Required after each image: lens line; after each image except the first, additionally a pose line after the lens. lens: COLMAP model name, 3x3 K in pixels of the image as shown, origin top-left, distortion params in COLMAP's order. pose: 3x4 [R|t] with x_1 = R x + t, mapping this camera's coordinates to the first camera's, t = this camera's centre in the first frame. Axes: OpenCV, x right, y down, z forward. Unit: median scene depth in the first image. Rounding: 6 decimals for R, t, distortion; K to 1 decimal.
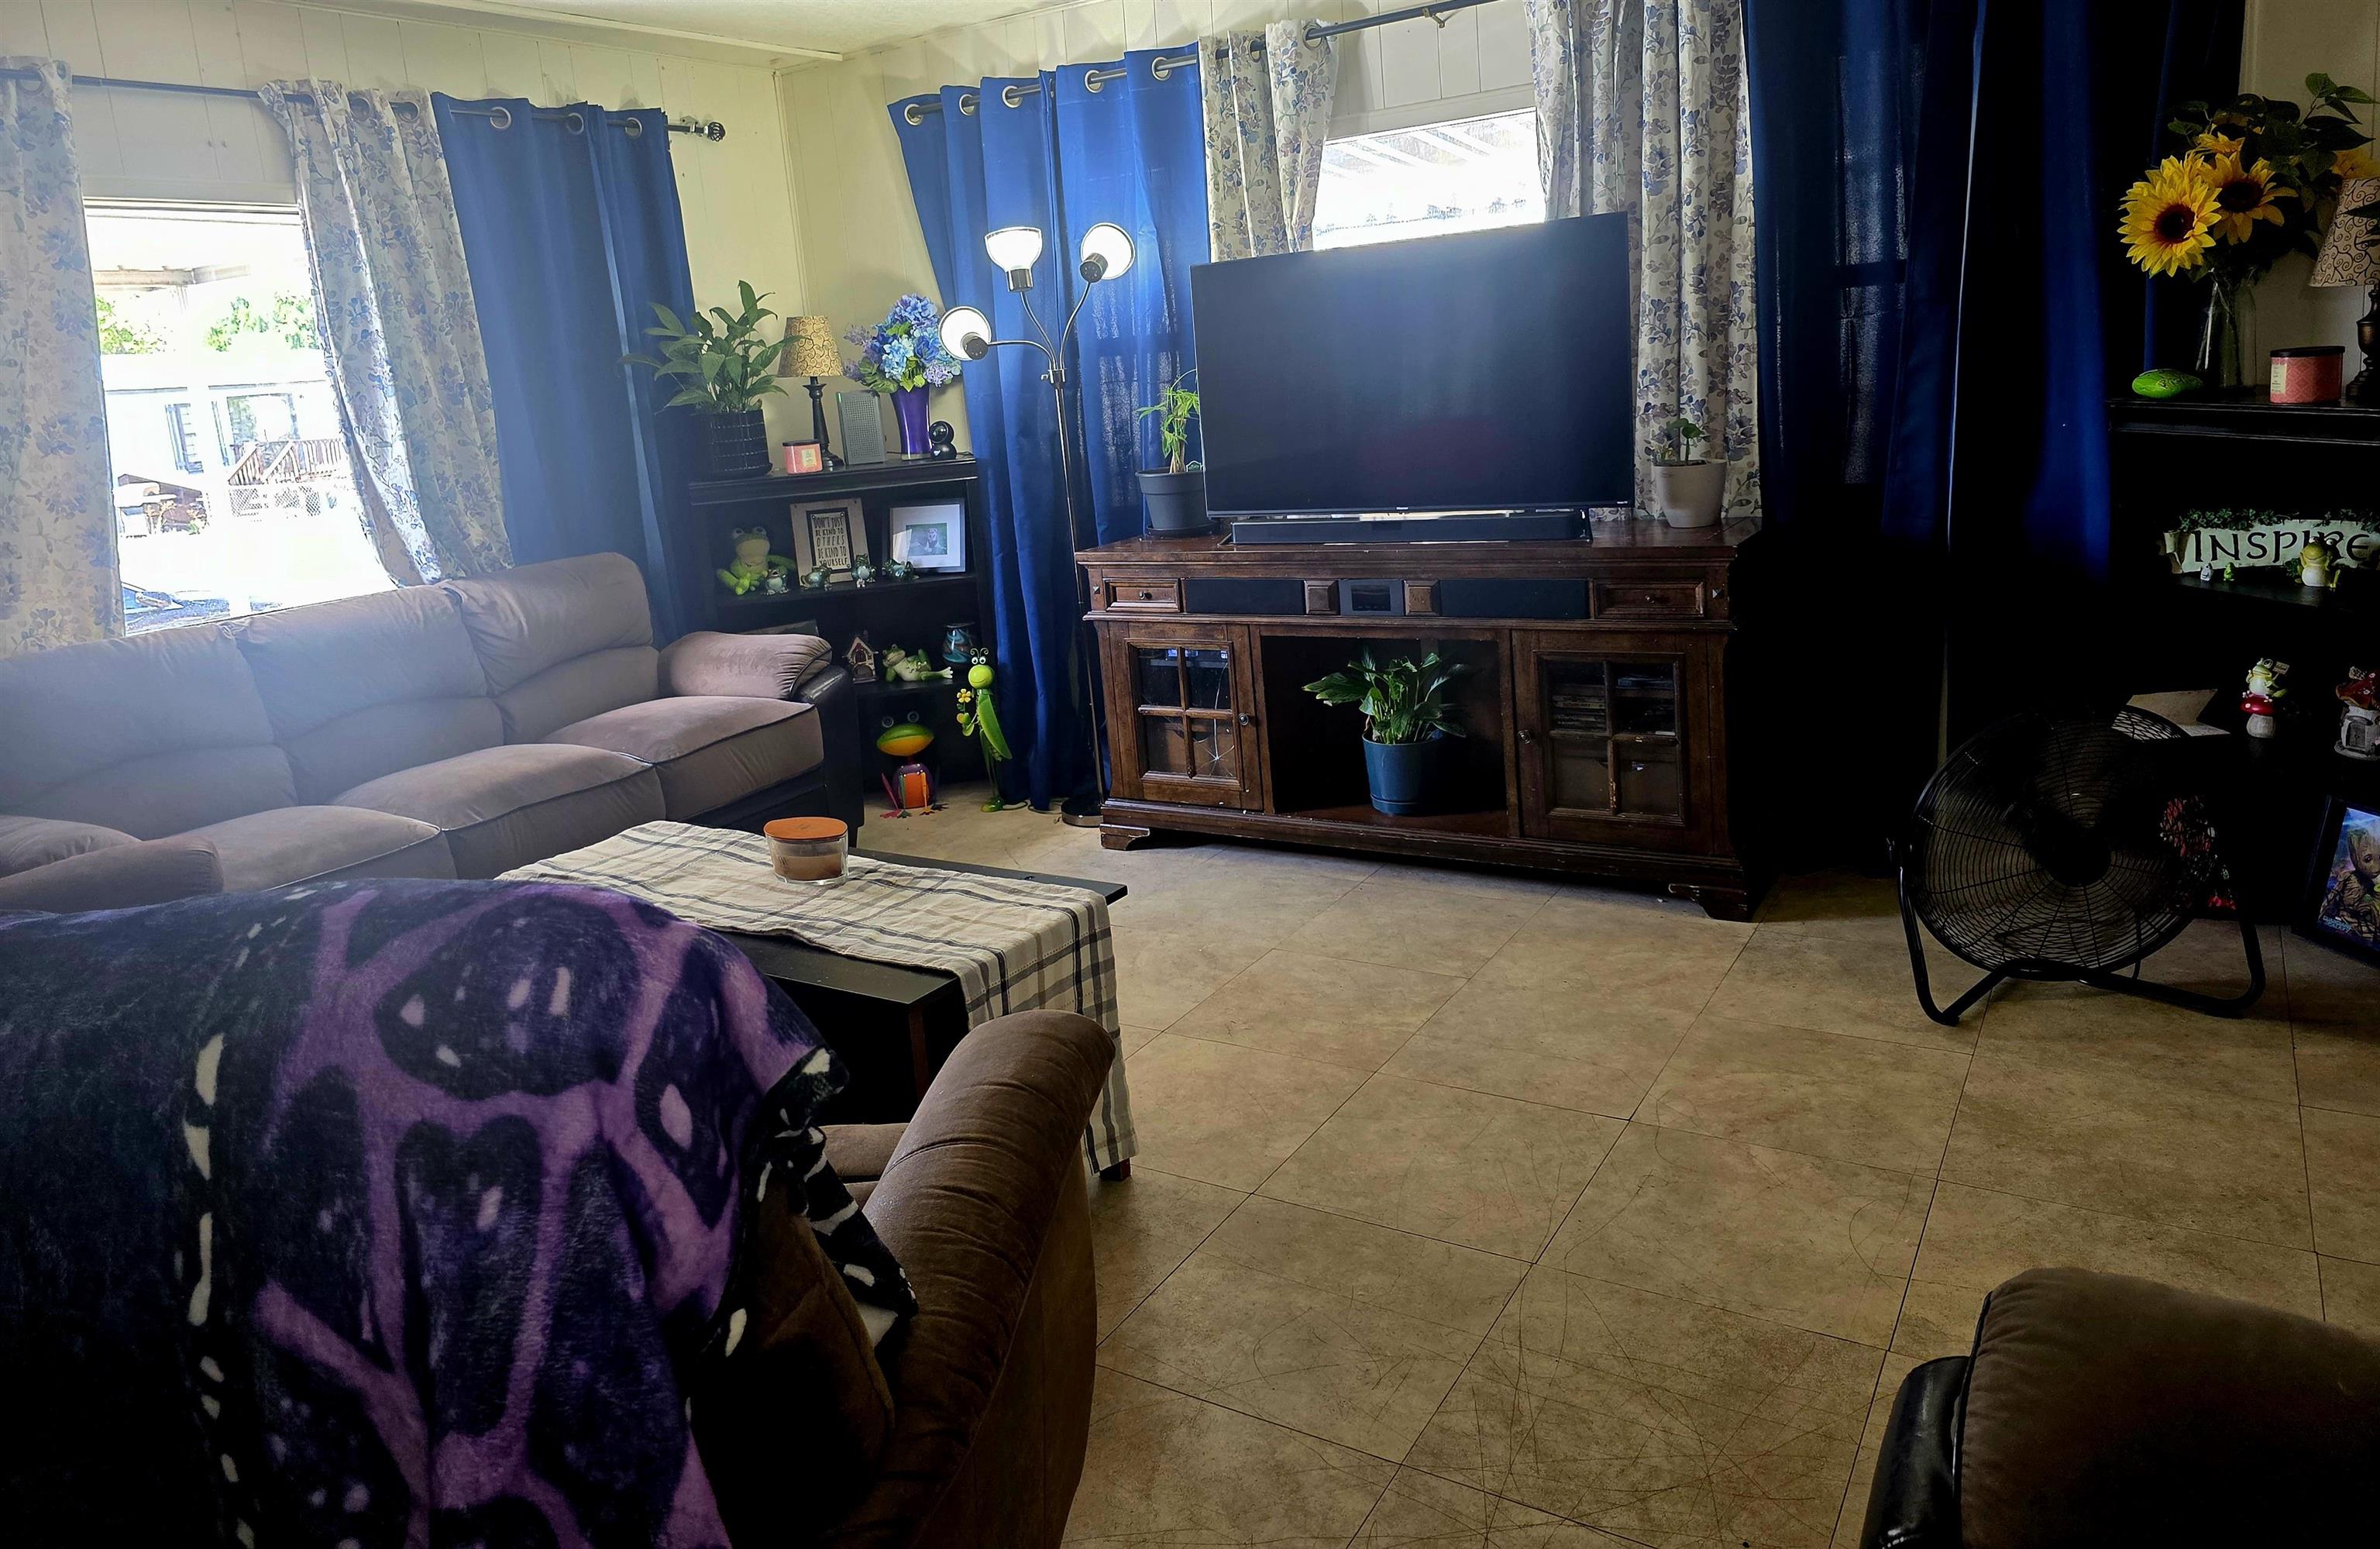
lens RADIAL K [[1534.1, 0, 1185.1], [0, 1534.1, 674.1], [0, 0, 1]] dist [-0.003451, -0.002336]
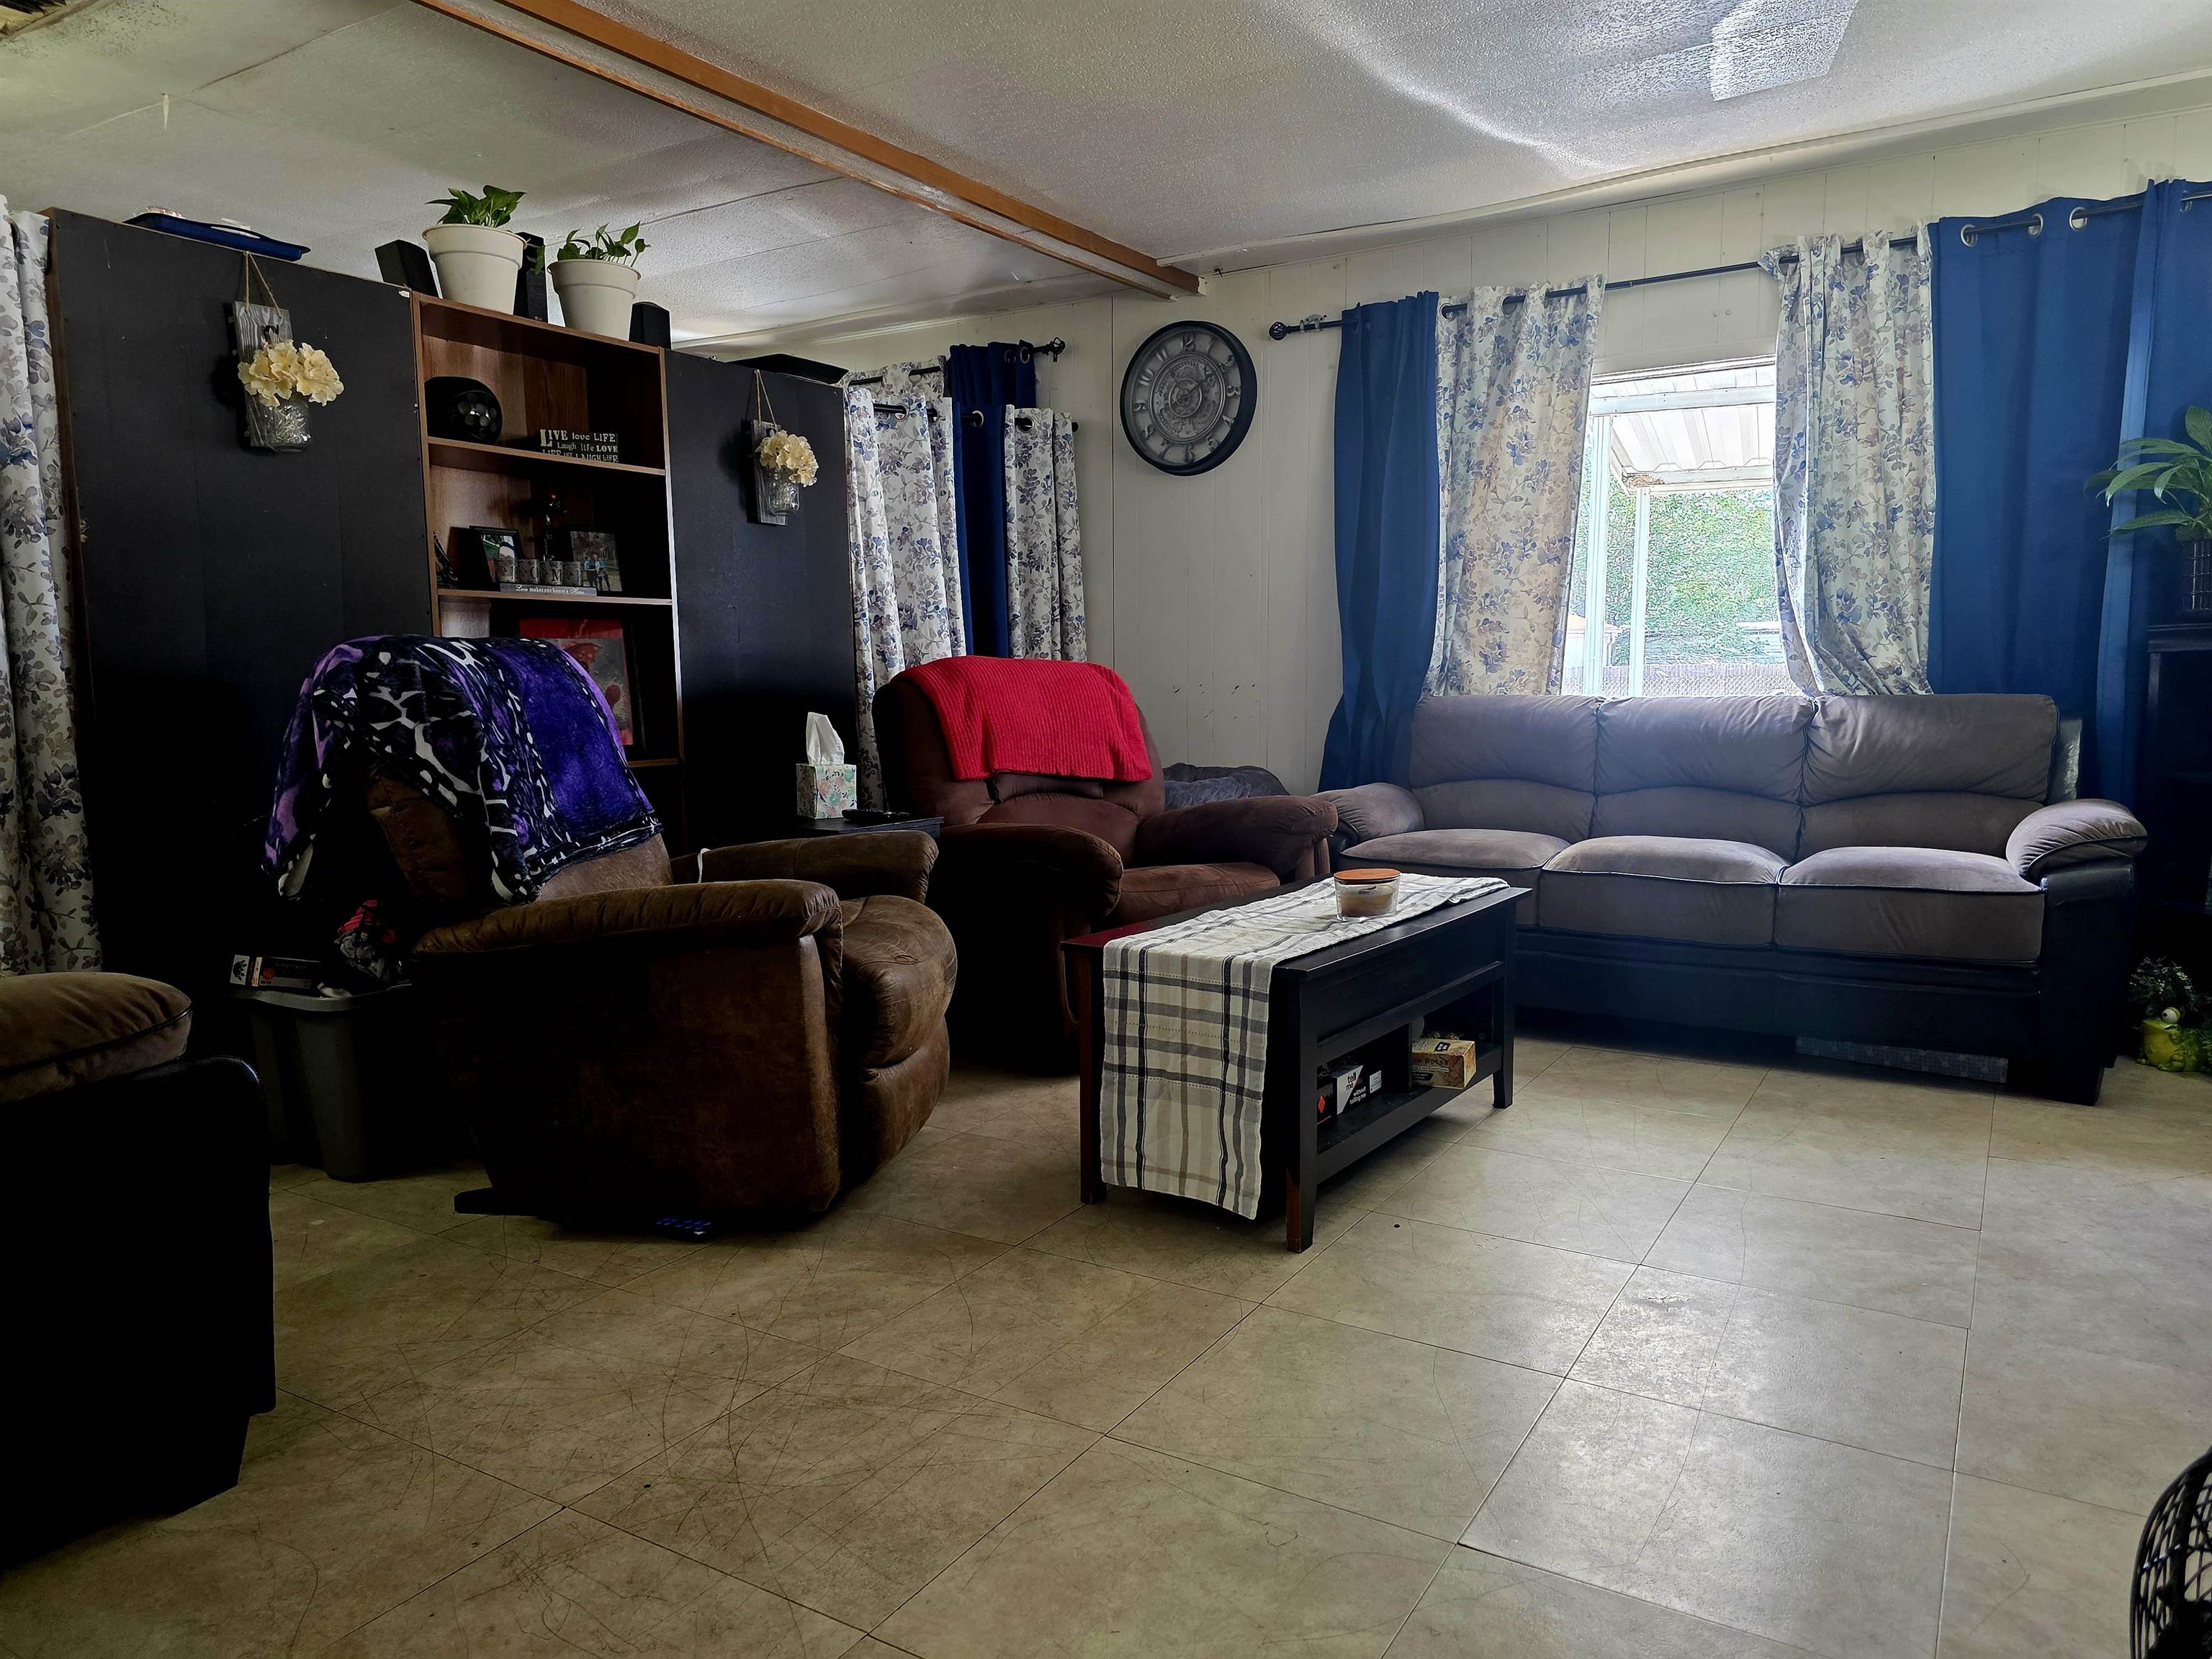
lens RADIAL K [[1485.6, 0, 1106.0], [0, 1485.6, 829.5], [0, 0, 1]] dist [0.056583, -0.063138]
pose [[0.024573, 0.188269, -0.981810, 0.945484], [-0.190231, 0.965042, 0.180293, -0.111384], [0.981432, 0.182341, 0.059528, 0.810080]]
